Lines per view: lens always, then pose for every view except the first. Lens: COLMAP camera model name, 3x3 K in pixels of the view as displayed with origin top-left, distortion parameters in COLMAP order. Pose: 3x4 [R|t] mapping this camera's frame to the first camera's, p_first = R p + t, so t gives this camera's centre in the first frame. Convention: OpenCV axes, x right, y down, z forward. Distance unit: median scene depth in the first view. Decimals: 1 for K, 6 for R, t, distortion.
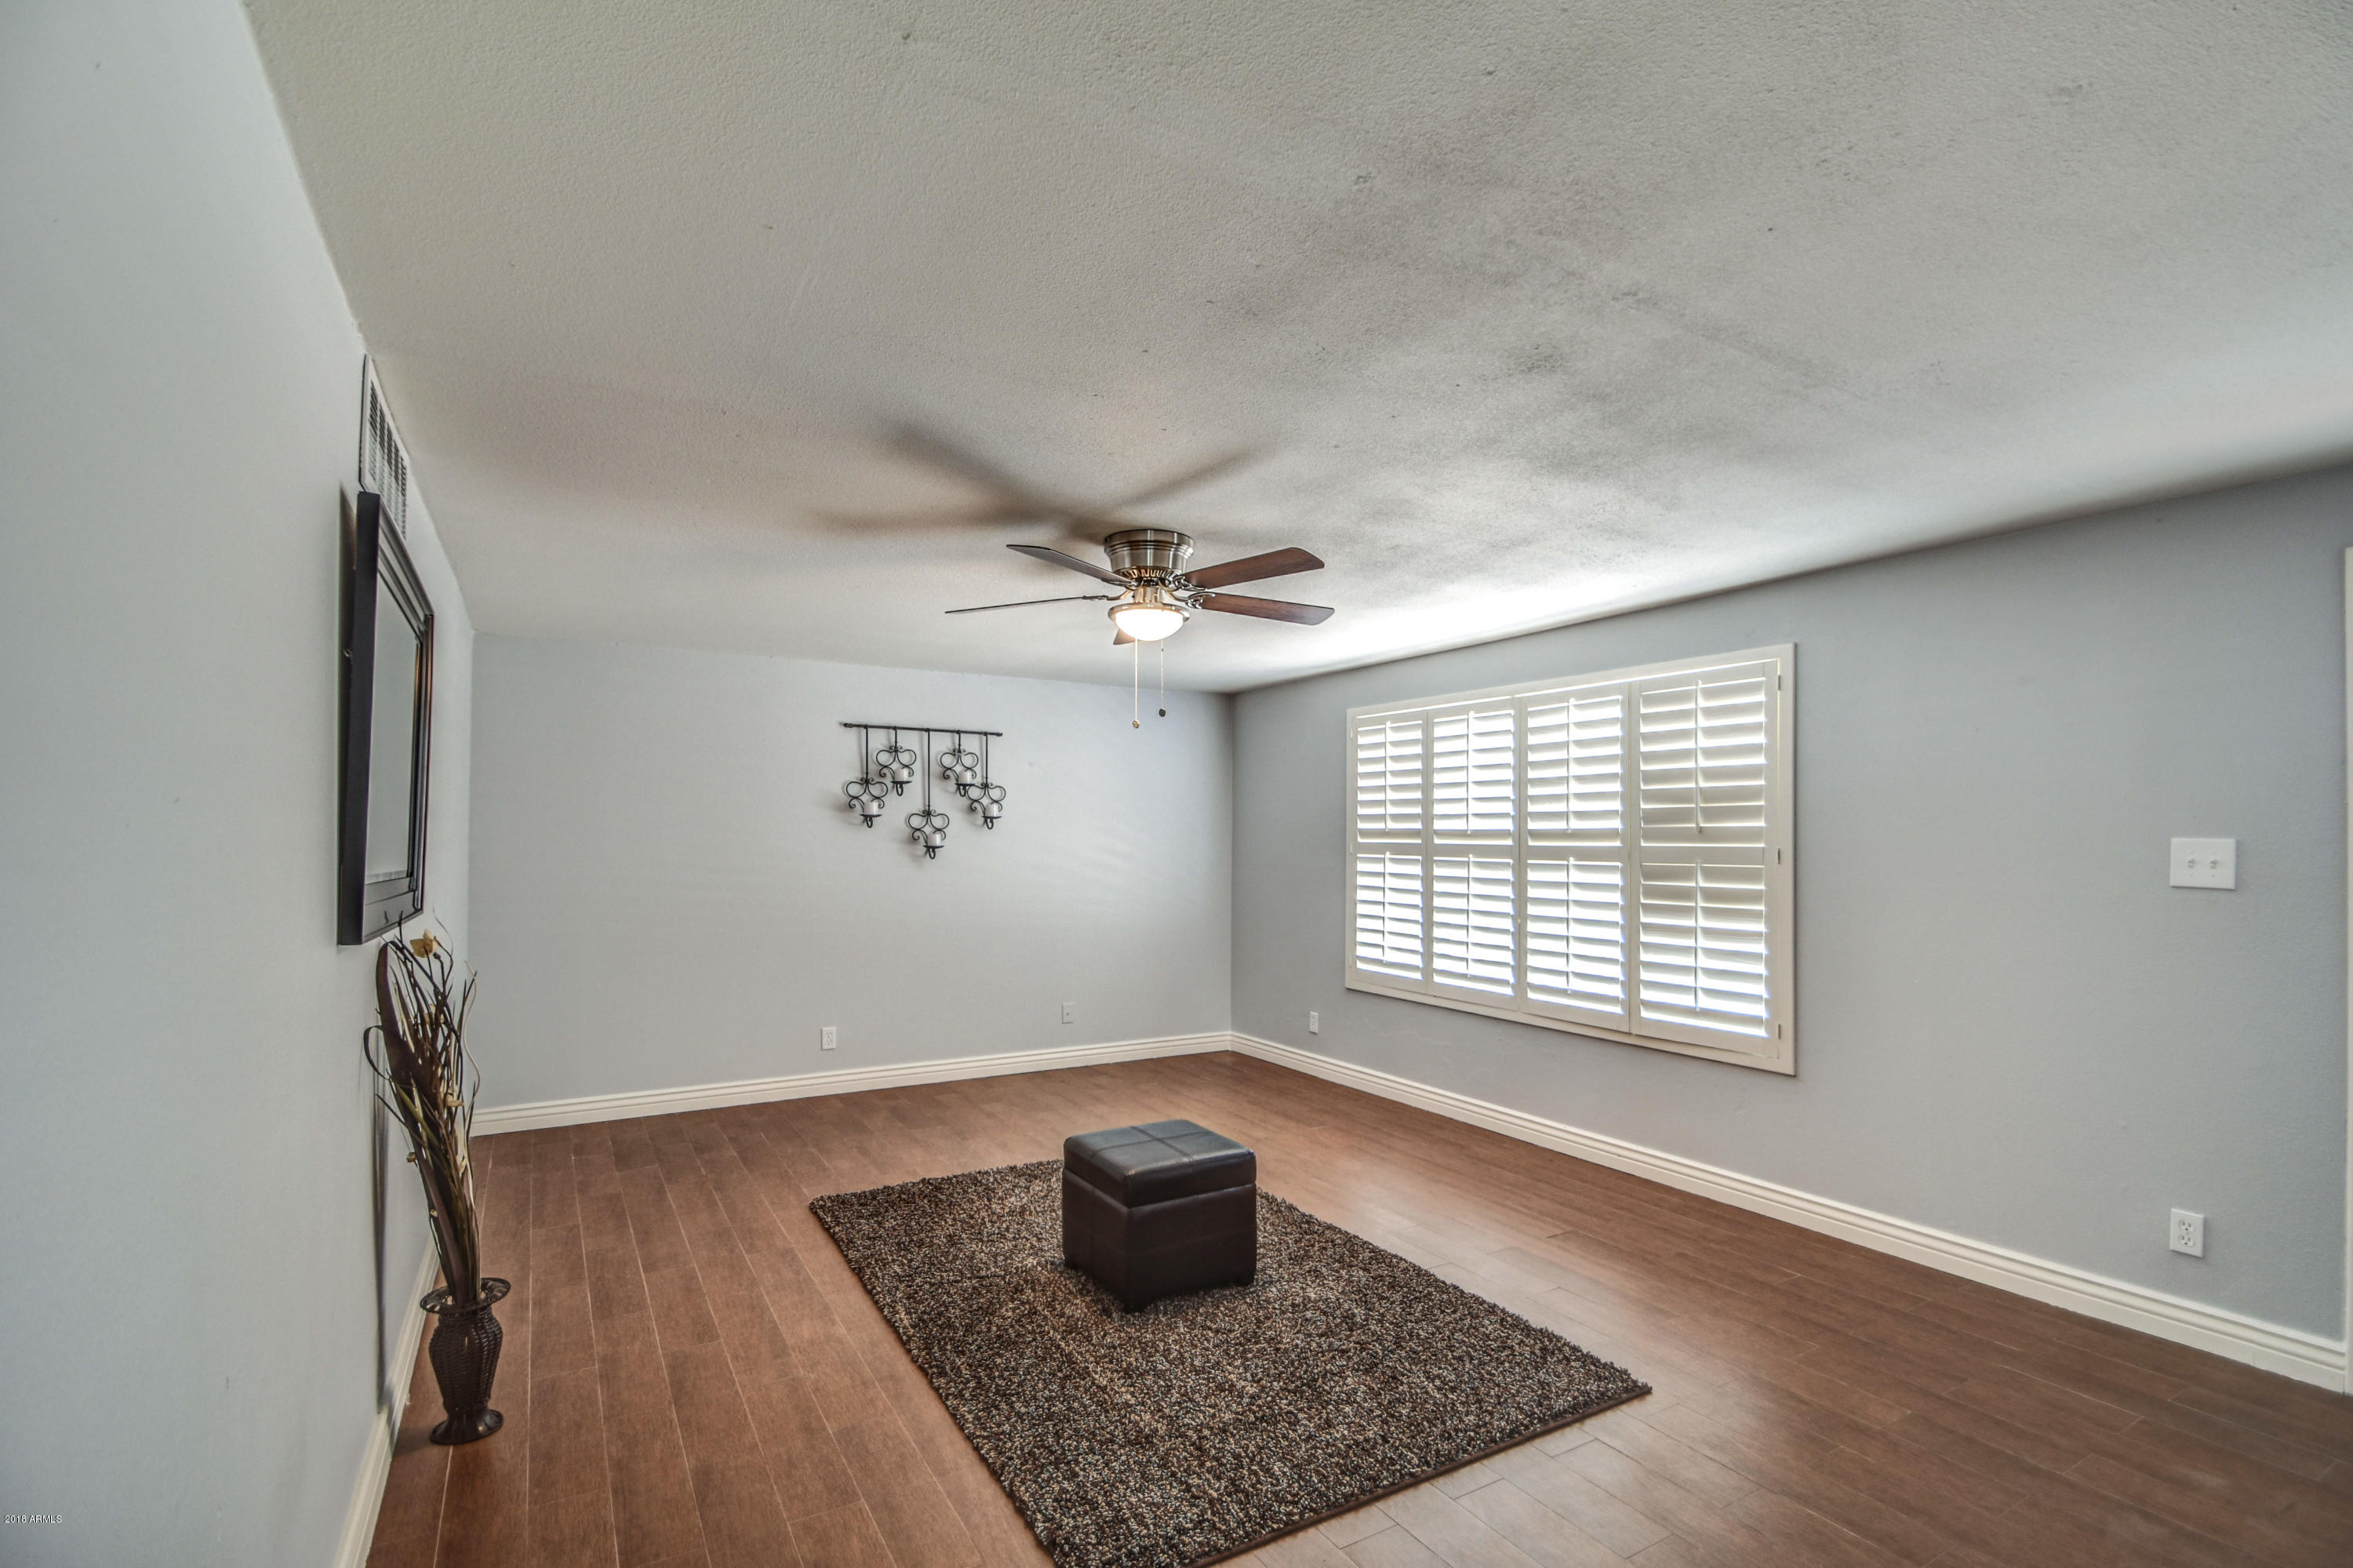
lens RADIAL K [[1083.4, 0, 1208.4], [0, 1083.4, 824.4], [0, 0, 1]] dist [-0.000177, -0.000234]
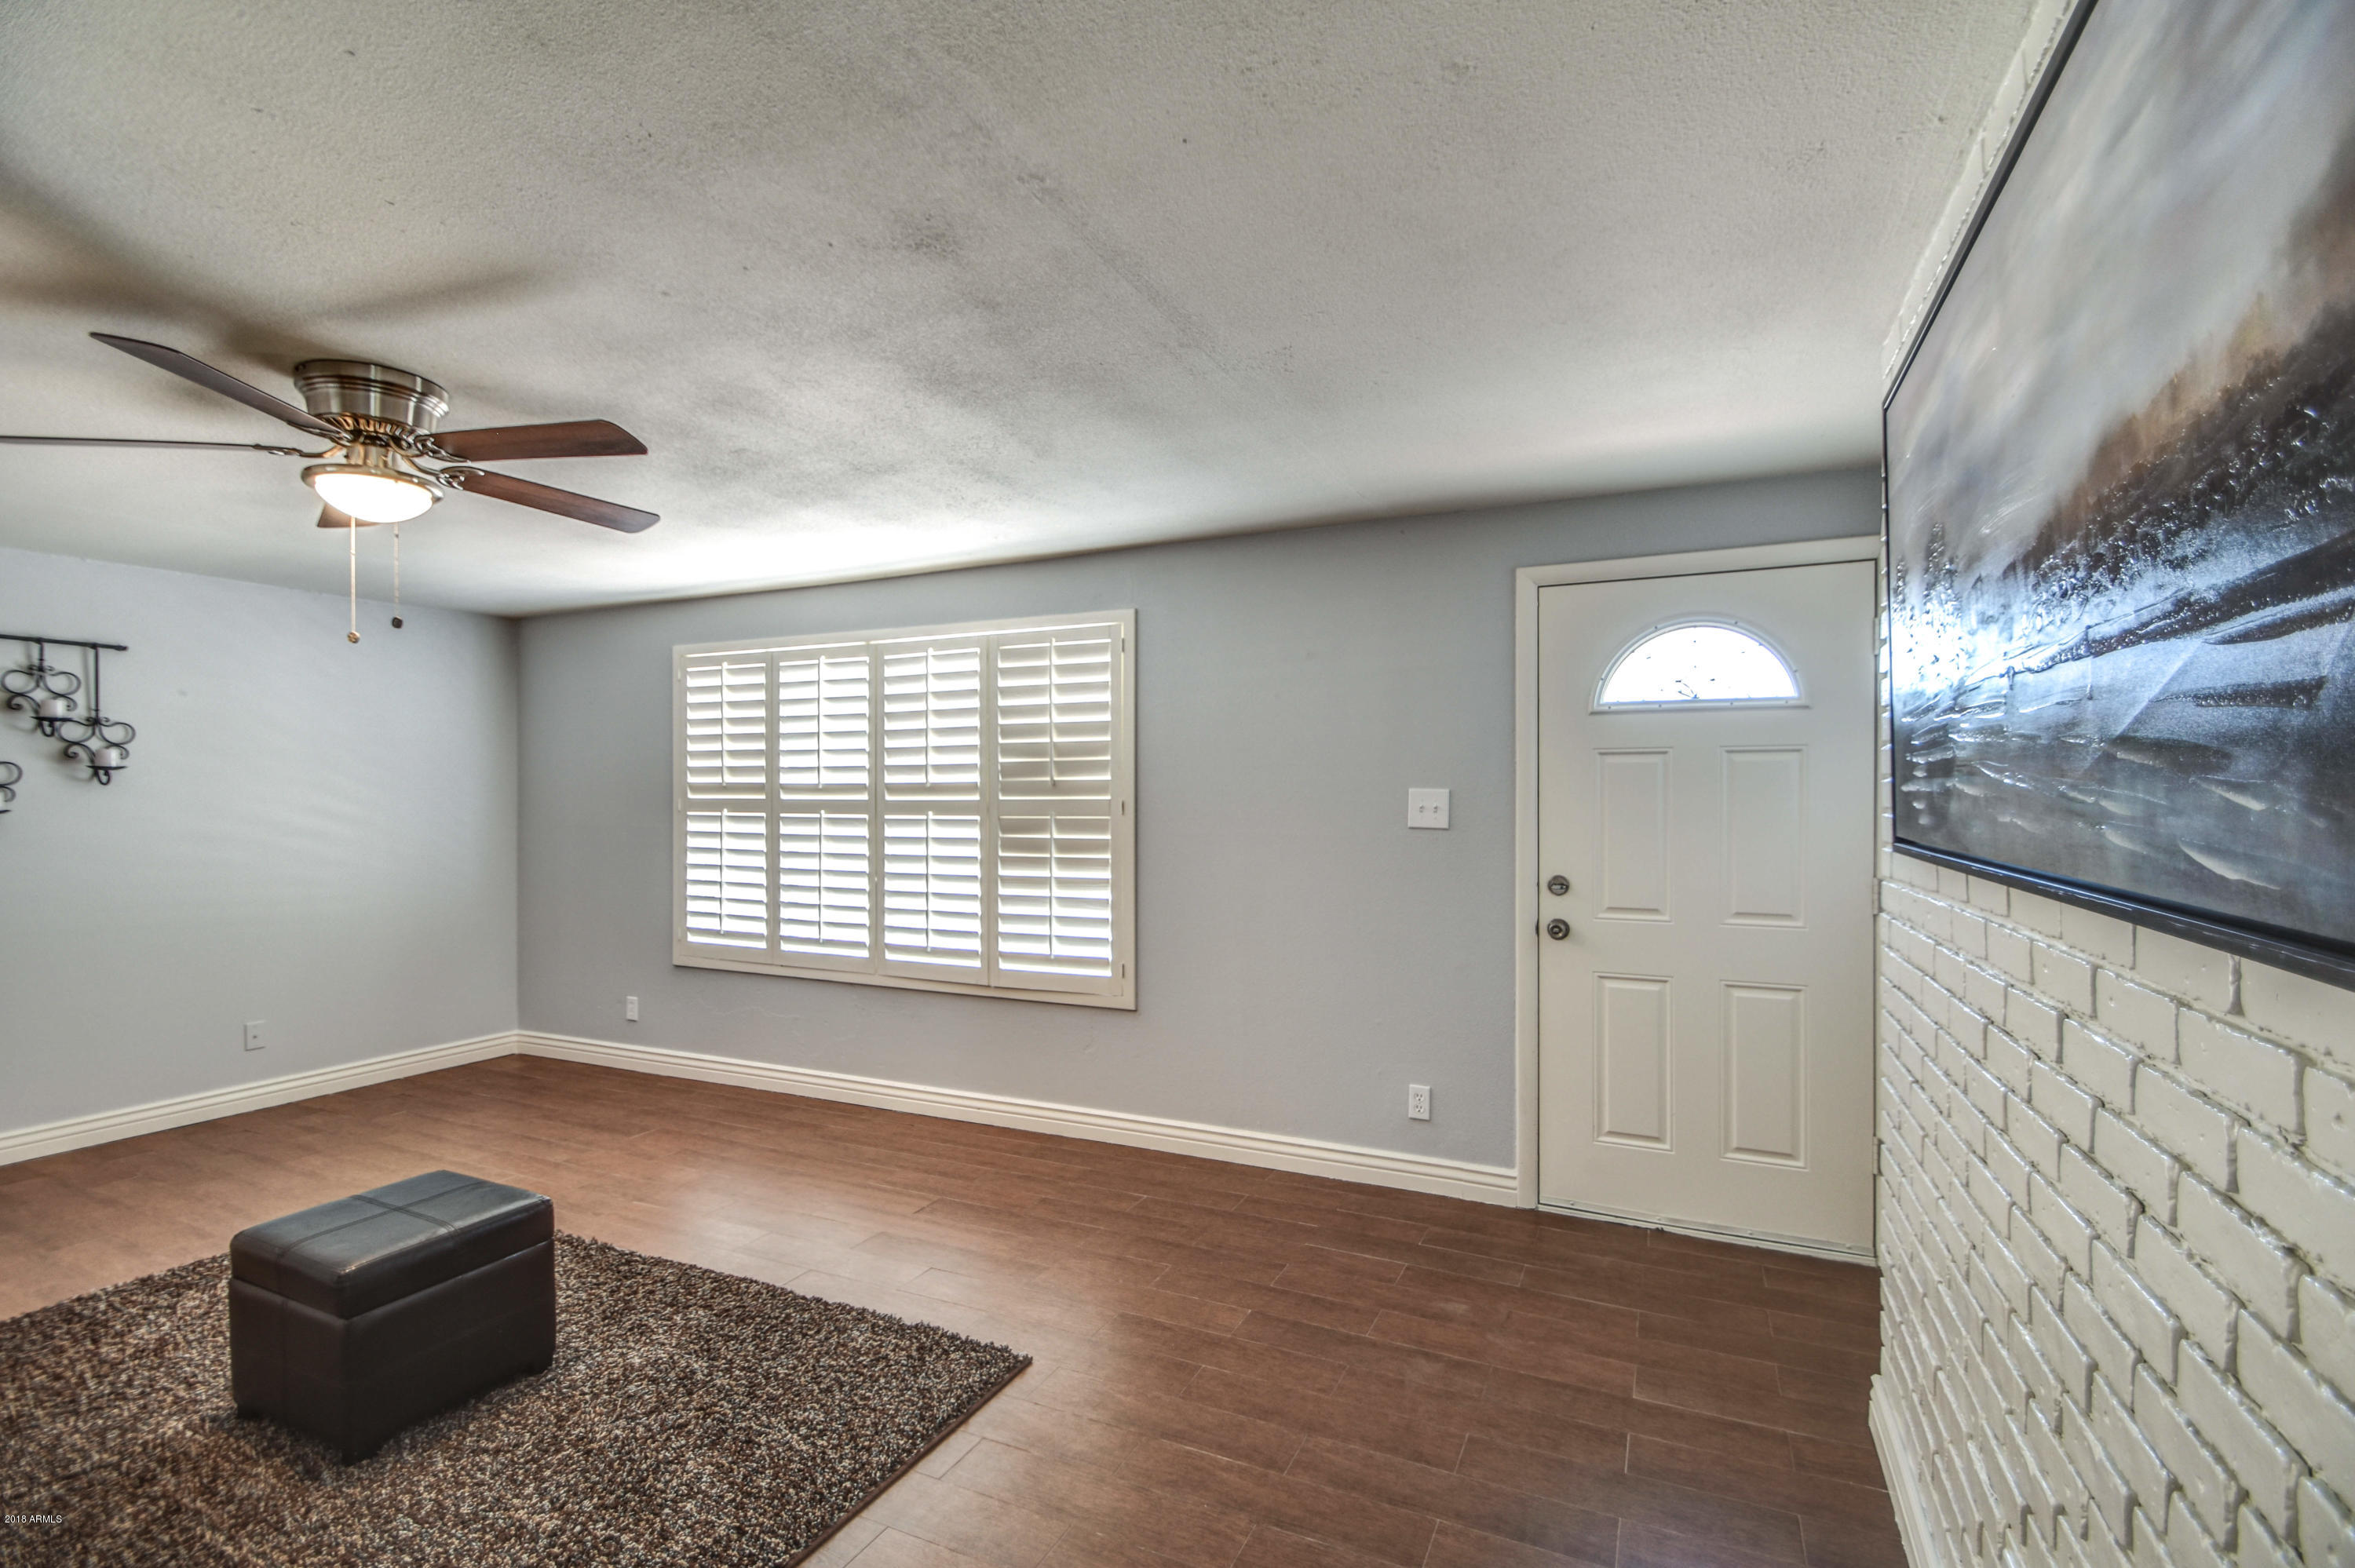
lens RADIAL K [[1048.0, 0, 1192.7], [0, 1048.0, 792.1], [0, 0, 1]] dist [0.011736, -0.015765]
pose [[0.830575, -0.007135, 0.556861, 0.007143], [0.000187, 0.999921, 0.012533, 0.001384], [-0.556906, -0.010306, 0.830511, 0.116474]]
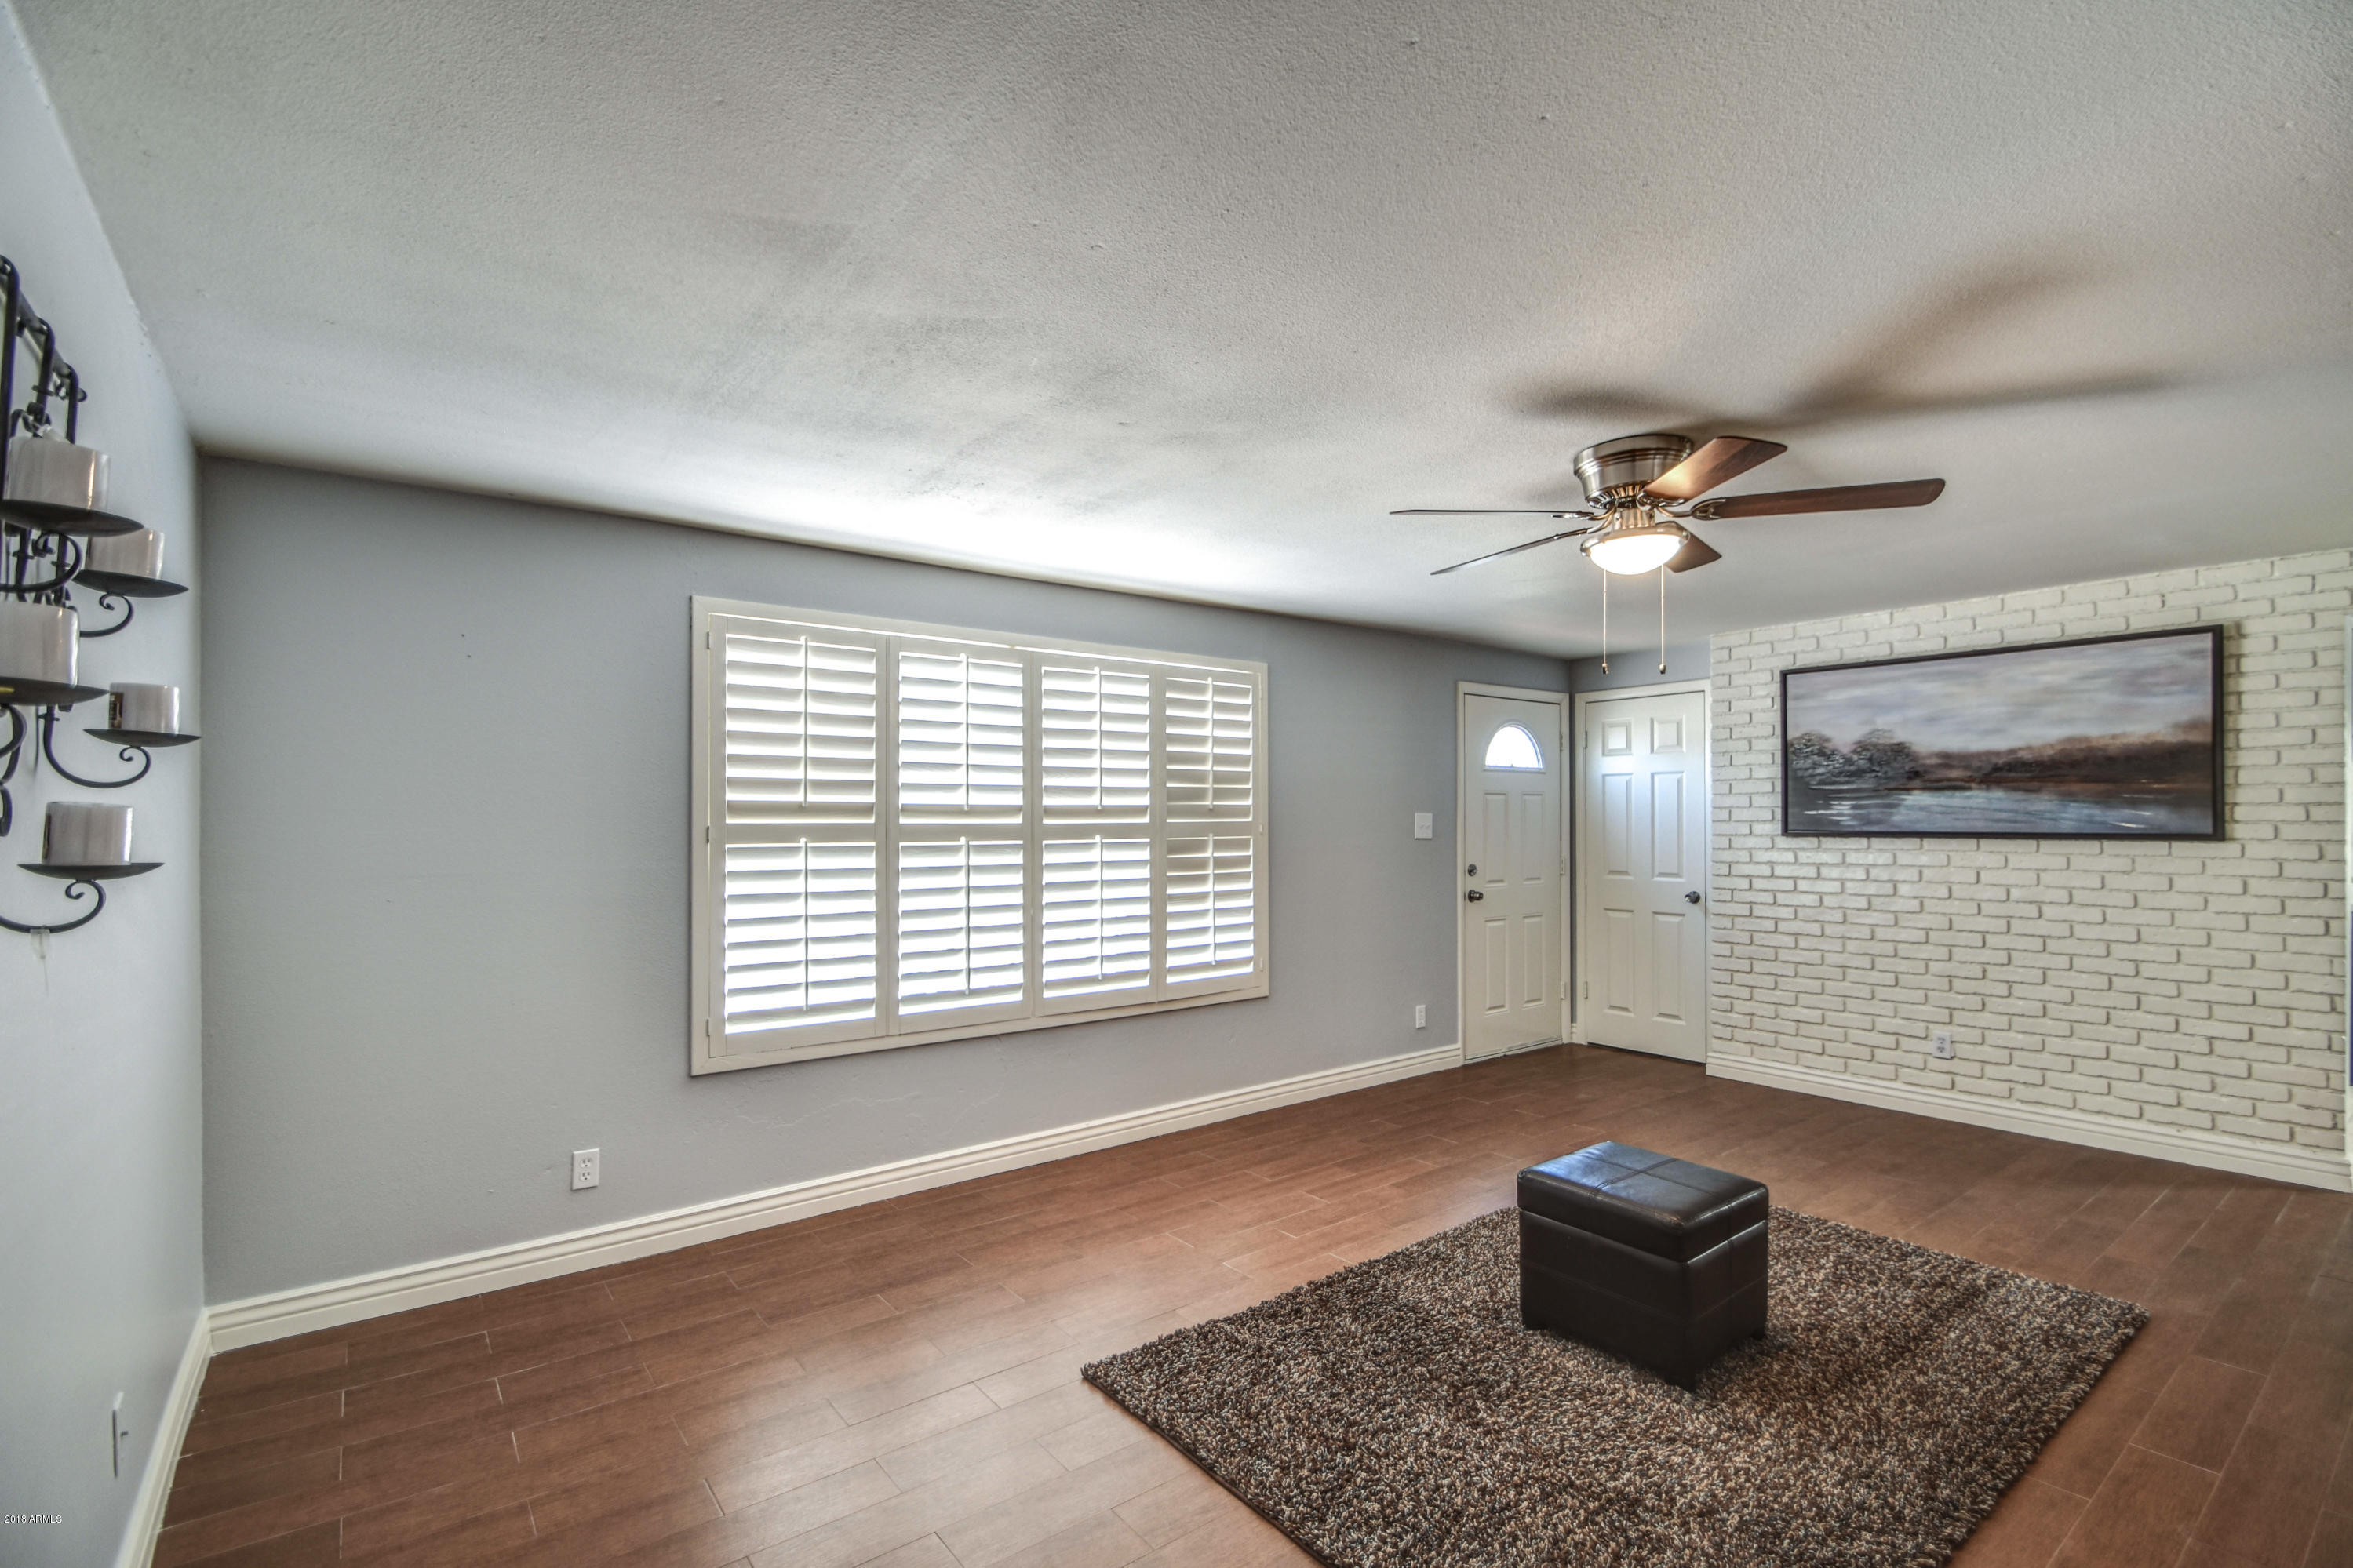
lens RADIAL K [[1070.0, 0, 1176.0], [0, 1070.0, 798.6], [0, 0, 1]] dist [0.000251, -0.000095]
pose [[-0.108785, 0.005634, 0.994049, -0.843576], [-0.013886, 0.999878, -0.007187, 0.005907], [-0.993968, -0.014585, -0.108693, 1.448877]]
